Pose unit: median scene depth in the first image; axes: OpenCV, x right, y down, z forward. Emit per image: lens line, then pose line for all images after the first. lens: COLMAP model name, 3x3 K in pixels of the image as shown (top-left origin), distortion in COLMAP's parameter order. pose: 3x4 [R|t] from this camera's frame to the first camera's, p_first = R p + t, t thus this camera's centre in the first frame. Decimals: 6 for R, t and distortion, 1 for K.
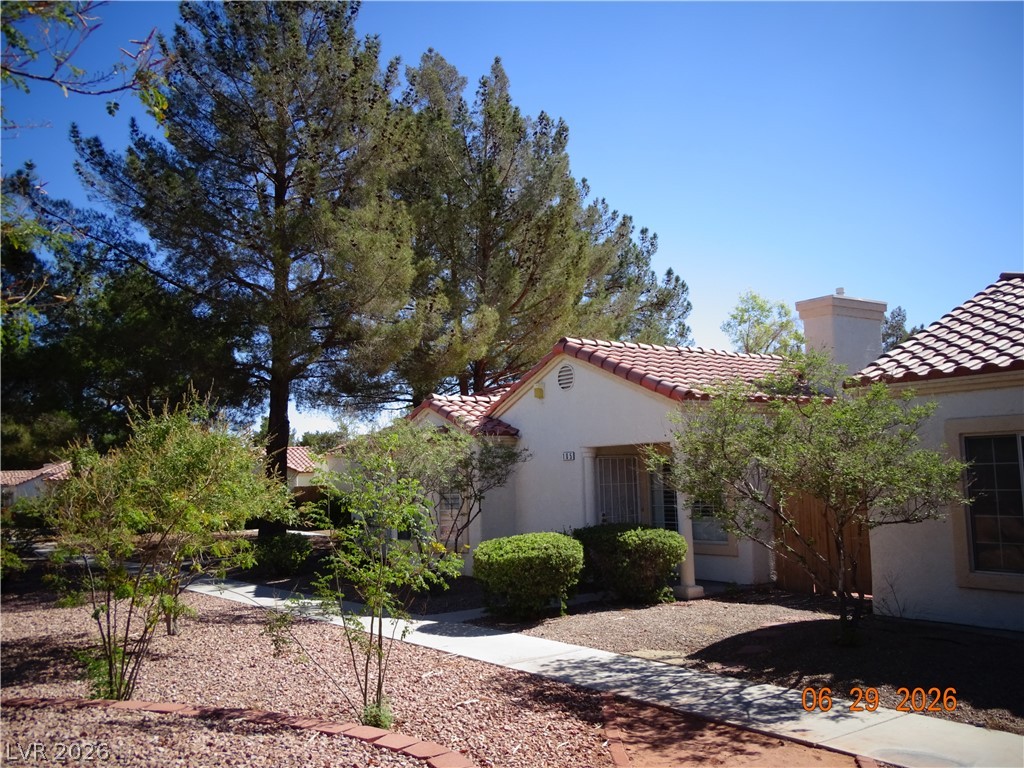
lens RADIAL K [[921.0, 0, 512.0], [0, 921.0, 384.0], [0, 0, 1]] dist [-0.008213, -0.004308]
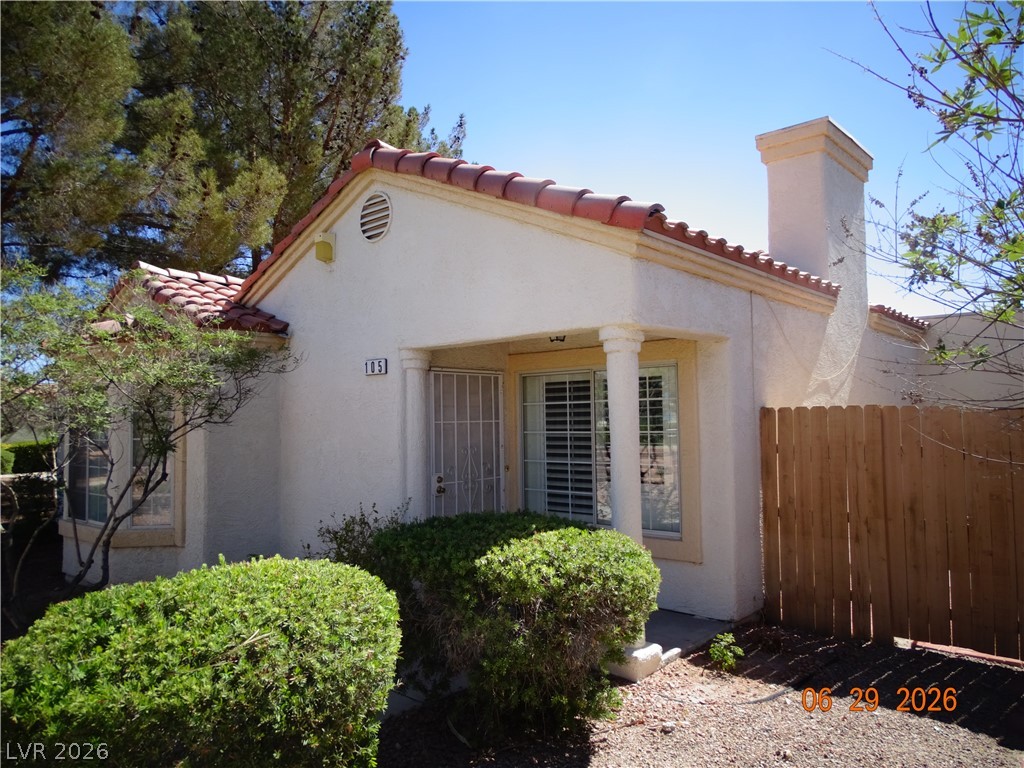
lens RADIAL K [[741.2, 0, 529.0], [0, 741.2, 385.5], [0, 0, 1]] dist [-0.036761, -0.000529]
pose [[0.969659, 0.025444, 0.243135, 0.043911], [-0.038097, 0.998145, 0.047482, 0.065248], [-0.241476, -0.055304, 0.968830, 0.571766]]
